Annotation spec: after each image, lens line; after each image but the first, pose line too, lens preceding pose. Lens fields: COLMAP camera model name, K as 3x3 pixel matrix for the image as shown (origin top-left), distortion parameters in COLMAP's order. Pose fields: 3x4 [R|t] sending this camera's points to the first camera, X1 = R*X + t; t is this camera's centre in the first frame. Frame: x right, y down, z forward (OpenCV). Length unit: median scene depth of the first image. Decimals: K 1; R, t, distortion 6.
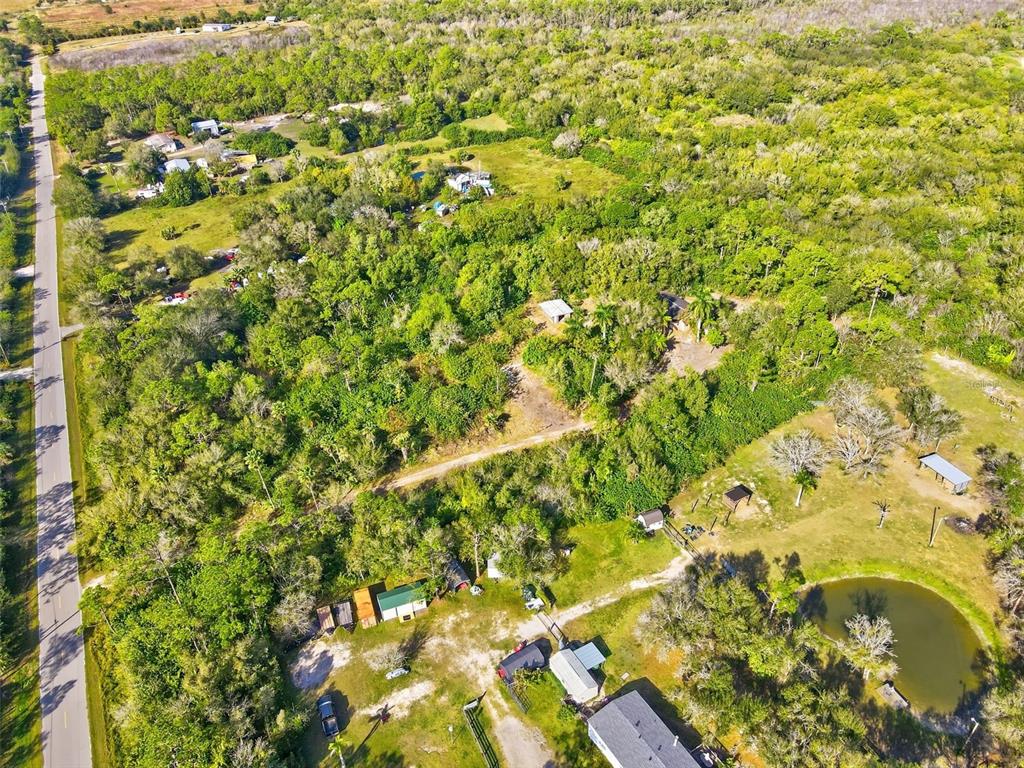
lens RADIAL K [[753.7, 0, 518.7], [0, 753.7, 376.5], [0, 0, 1]] dist [0.024253, -0.007155]
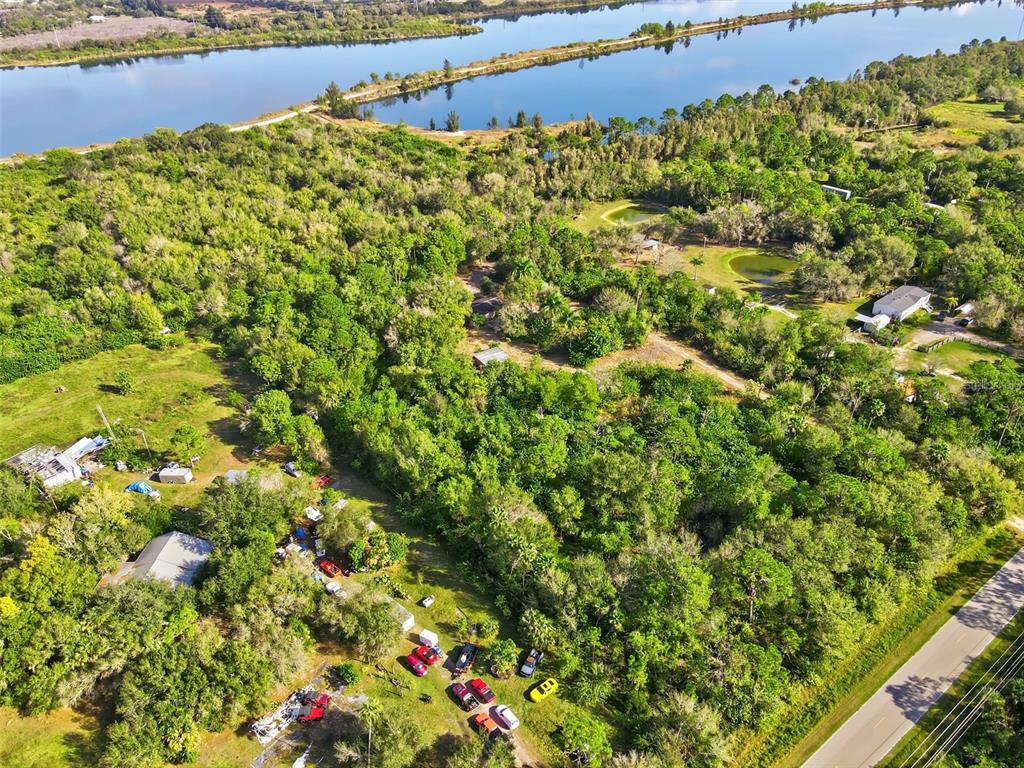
lens RADIAL K [[753.7, 0, 505.5], [0, 753.7, 365.7], [0, 0, 1]] dist [0.024253, -0.007155]
pose [[-0.148961, -0.462822, 0.873846, -1.152380], [0.587713, 0.669248, 0.454644, -0.728484], [-0.795239, 0.581295, 0.172314, 1.126405]]
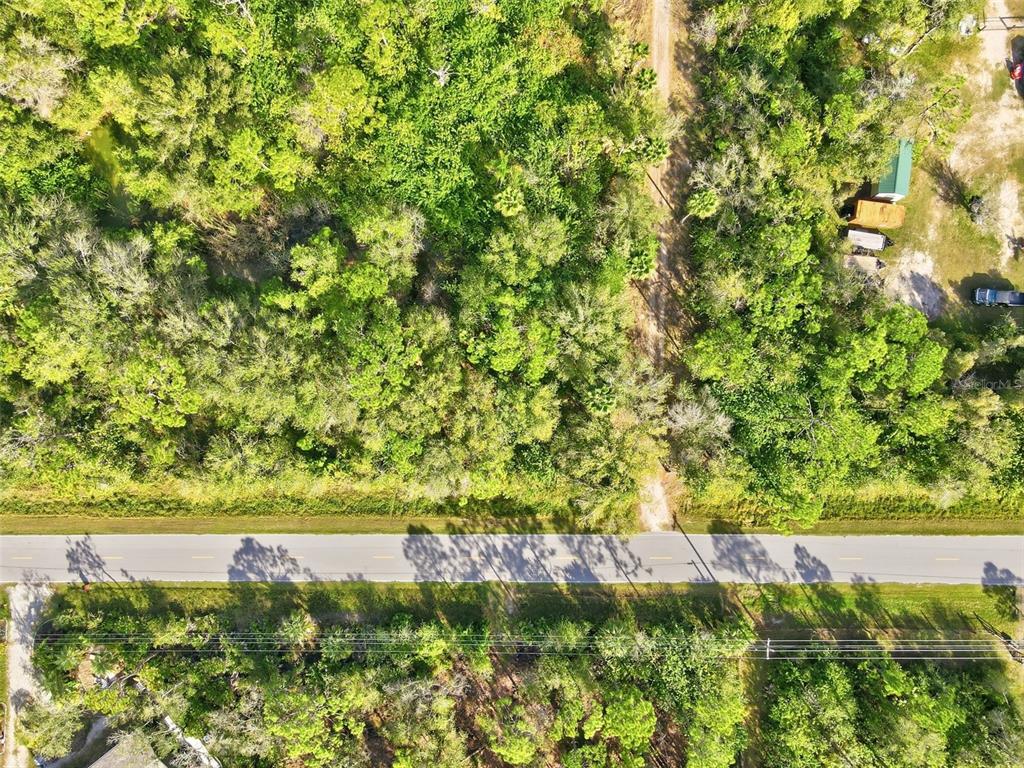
lens RADIAL K [[753.7, 0, 489.3], [0, 753.7, 416.3], [0, 0, 1]] dist [0.024253, -0.007155]
pose [[0.475142, -0.878863, 0.042891, -0.512757], [0.515822, 0.317698, 0.795611, -0.387132], [-0.712859, -0.355903, 0.604288, 0.615804]]
